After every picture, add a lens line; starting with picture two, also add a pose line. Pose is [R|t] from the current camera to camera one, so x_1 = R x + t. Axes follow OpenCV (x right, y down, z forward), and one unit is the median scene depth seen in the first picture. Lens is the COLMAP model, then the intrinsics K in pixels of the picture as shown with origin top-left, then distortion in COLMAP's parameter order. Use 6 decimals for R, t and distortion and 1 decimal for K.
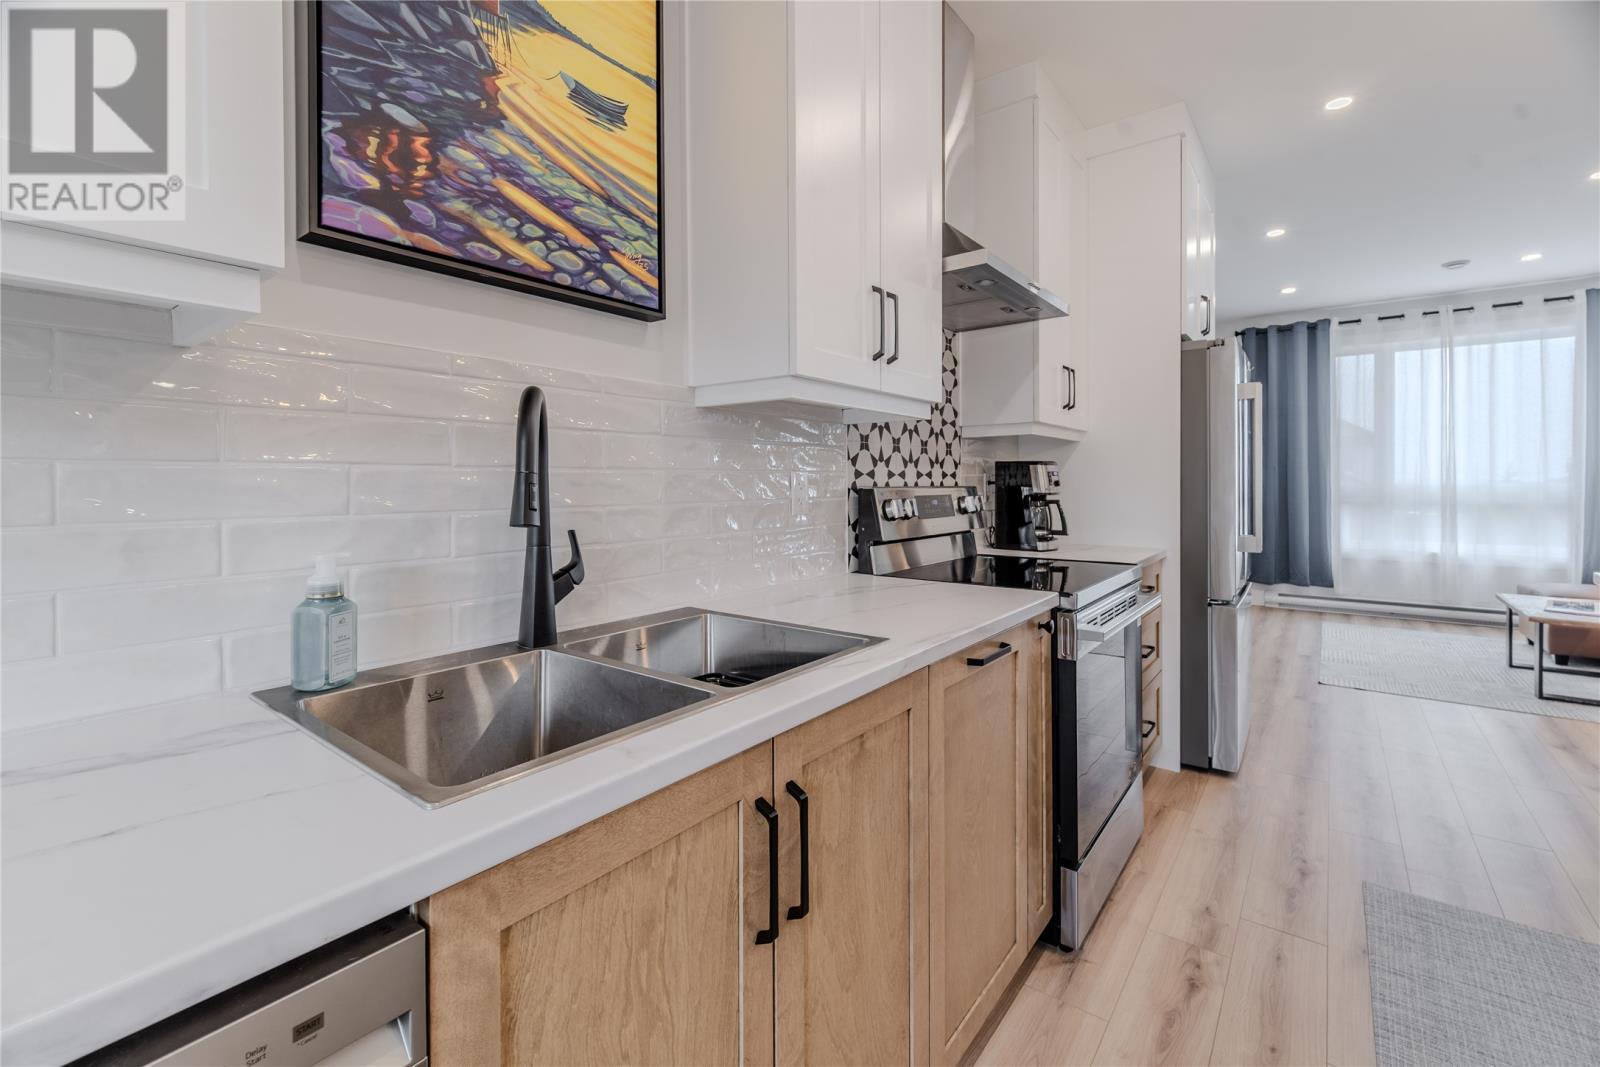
lens RADIAL K [[685.3, 0, 859.7], [0, 685.3, 484.1], [0, 0, 1]] dist [0.010973, -0.001831]
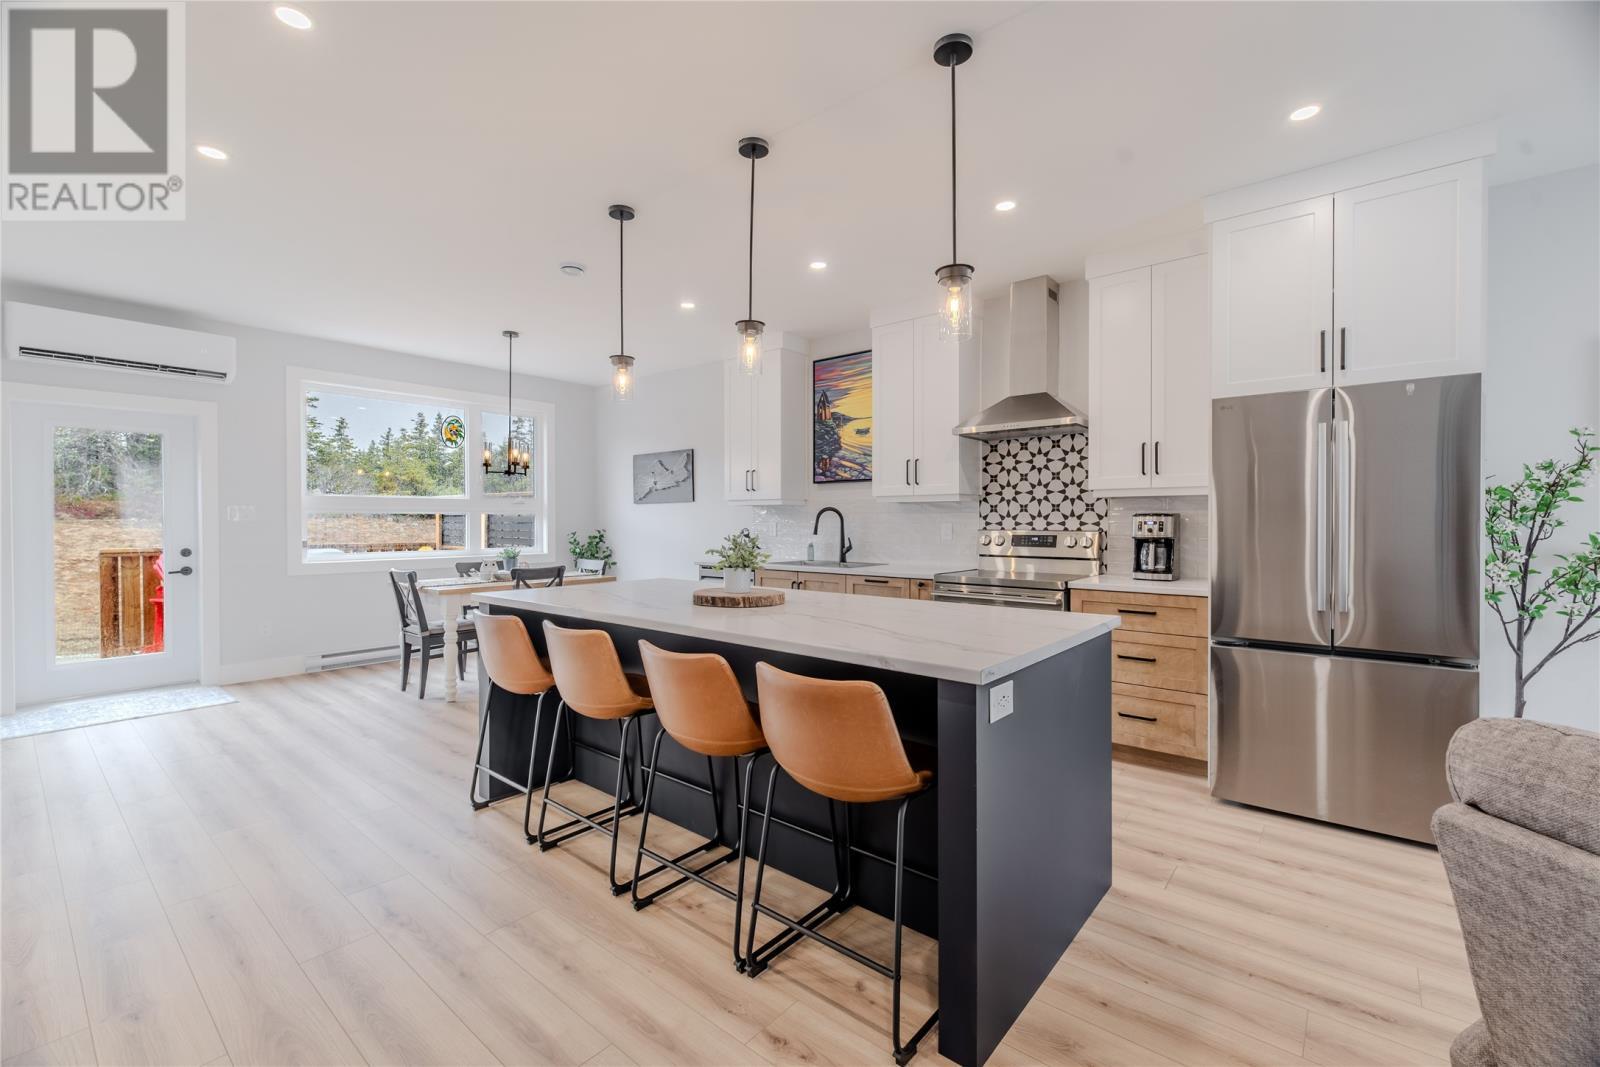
lens RADIAL K [[685.3, 0, 800.6], [0, 685.3, 523.7], [0, 0, 1]] dist [0.010973, -0.001831]
pose [[-0.072798, 0.007827, -0.997316, 3.947918], [-0.003400, 0.999961, 0.008096, -0.056430], [0.997341, 0.003980, -0.072768, 1.032869]]
